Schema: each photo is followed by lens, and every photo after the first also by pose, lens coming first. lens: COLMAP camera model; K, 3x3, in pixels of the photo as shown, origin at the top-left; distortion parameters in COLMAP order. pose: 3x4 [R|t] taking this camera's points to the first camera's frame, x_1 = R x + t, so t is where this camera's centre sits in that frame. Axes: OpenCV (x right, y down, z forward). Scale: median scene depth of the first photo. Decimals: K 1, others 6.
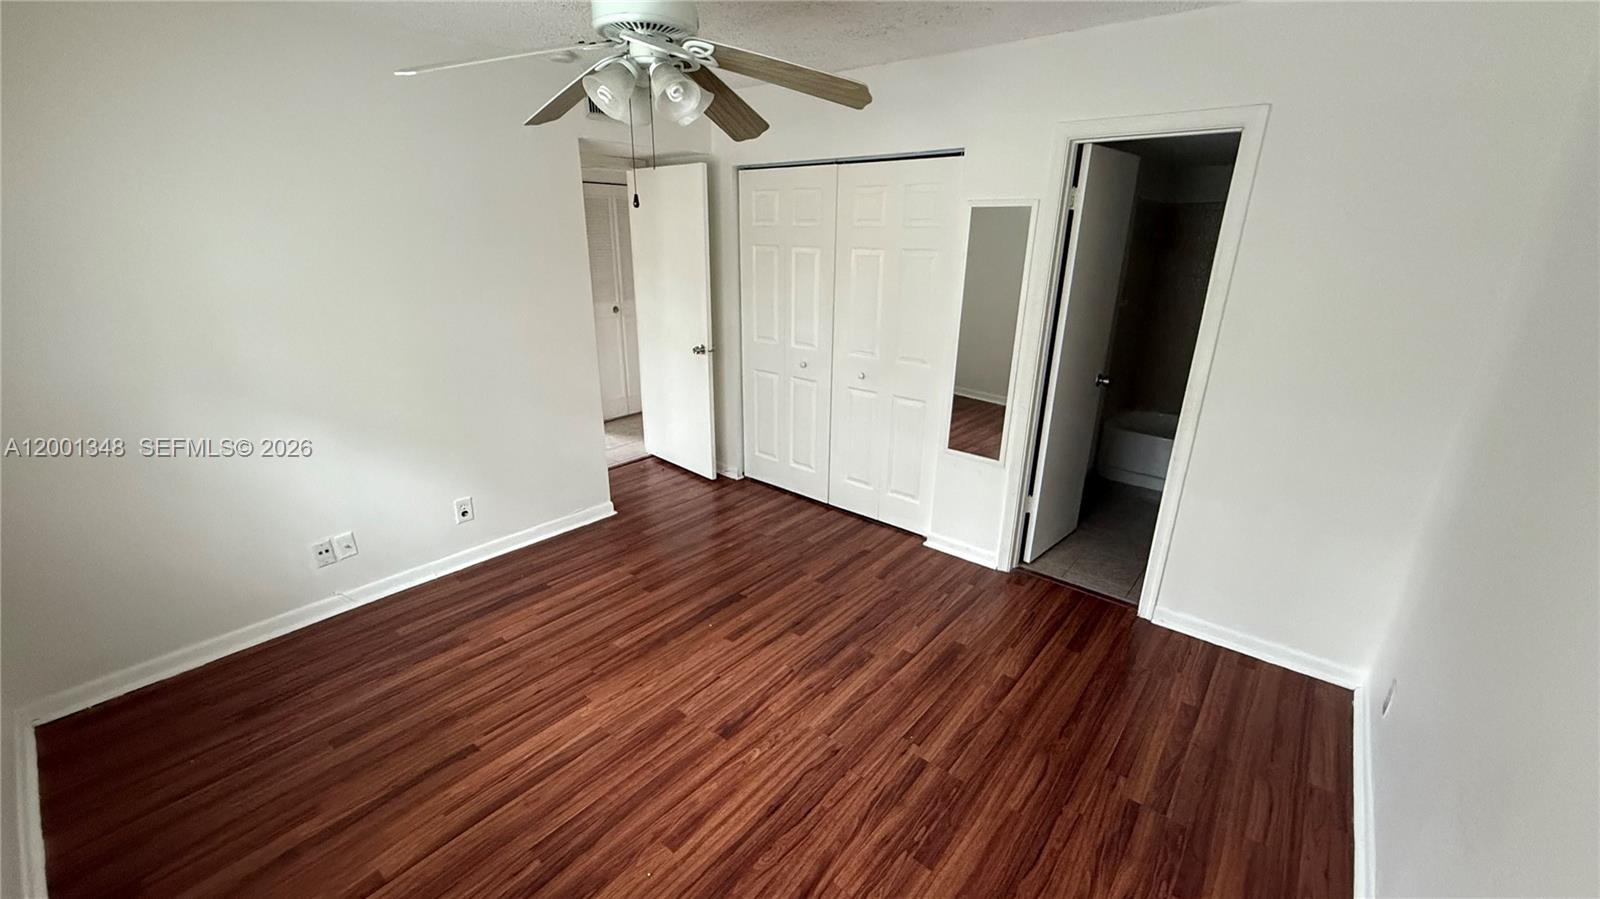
lens RADIAL K [[632.6, 0, 801.6], [0, 632.6, 449.2], [0, 0, 1]] dist [-0.002430, -0.000126]
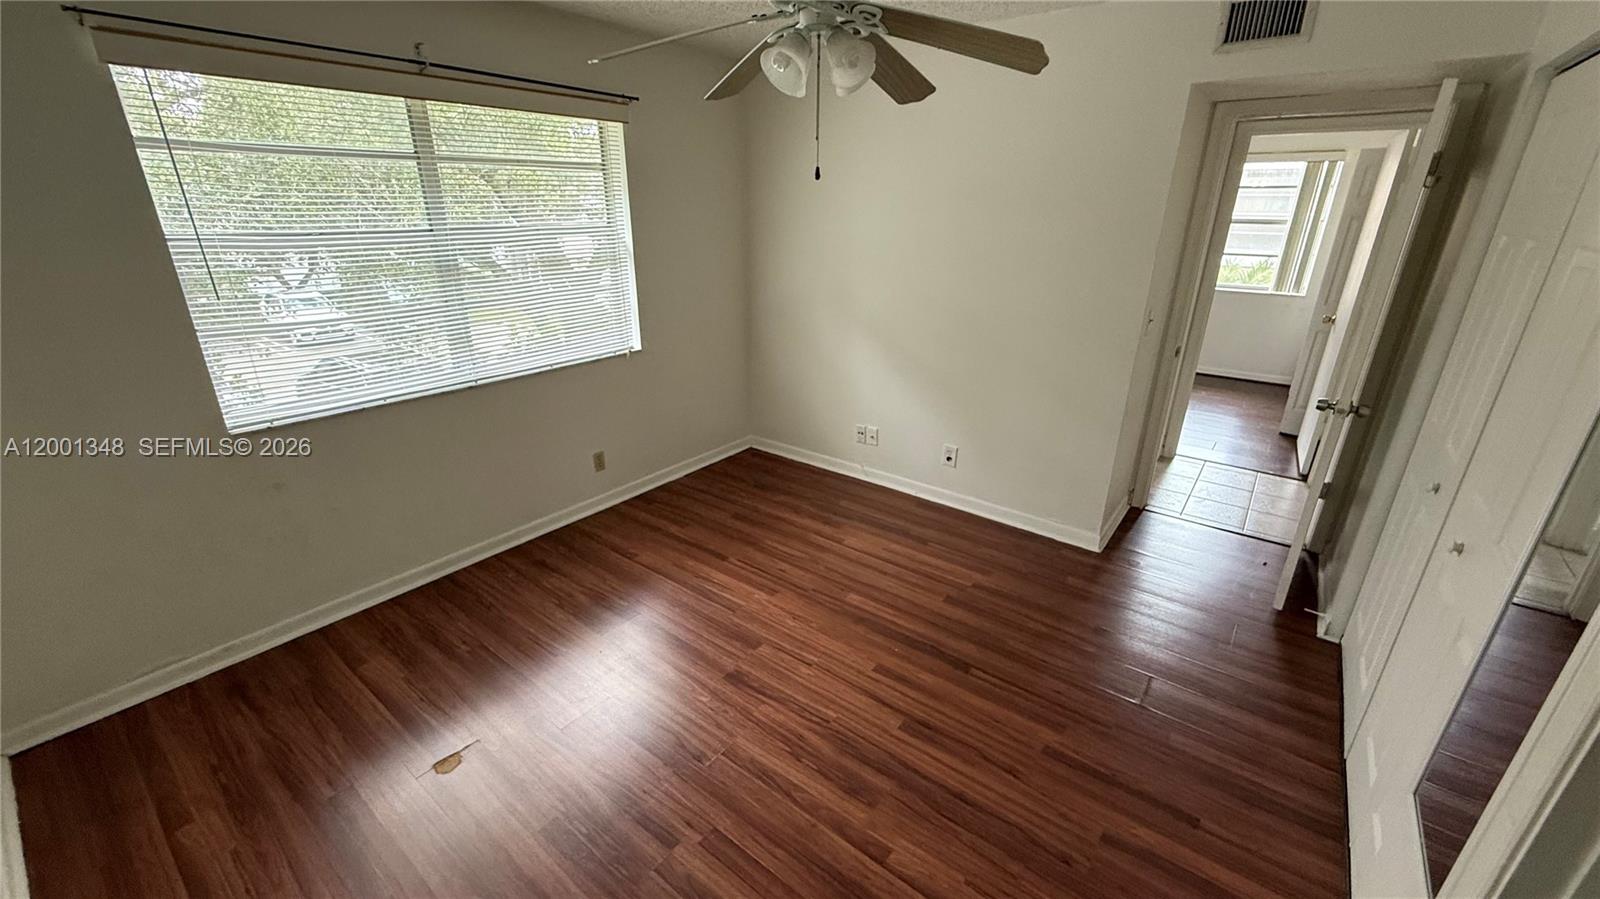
lens RADIAL K [[632.6, 0, 800.8], [0, 632.6, 455.4], [0, 0, 1]] dist [-0.002430, -0.000126]
pose [[0.038844, 0.360505, -0.931948, 0.633475], [-0.330889, 0.884674, 0.328427, -0.233040], [0.942870, 0.295613, 0.153652, 0.702280]]
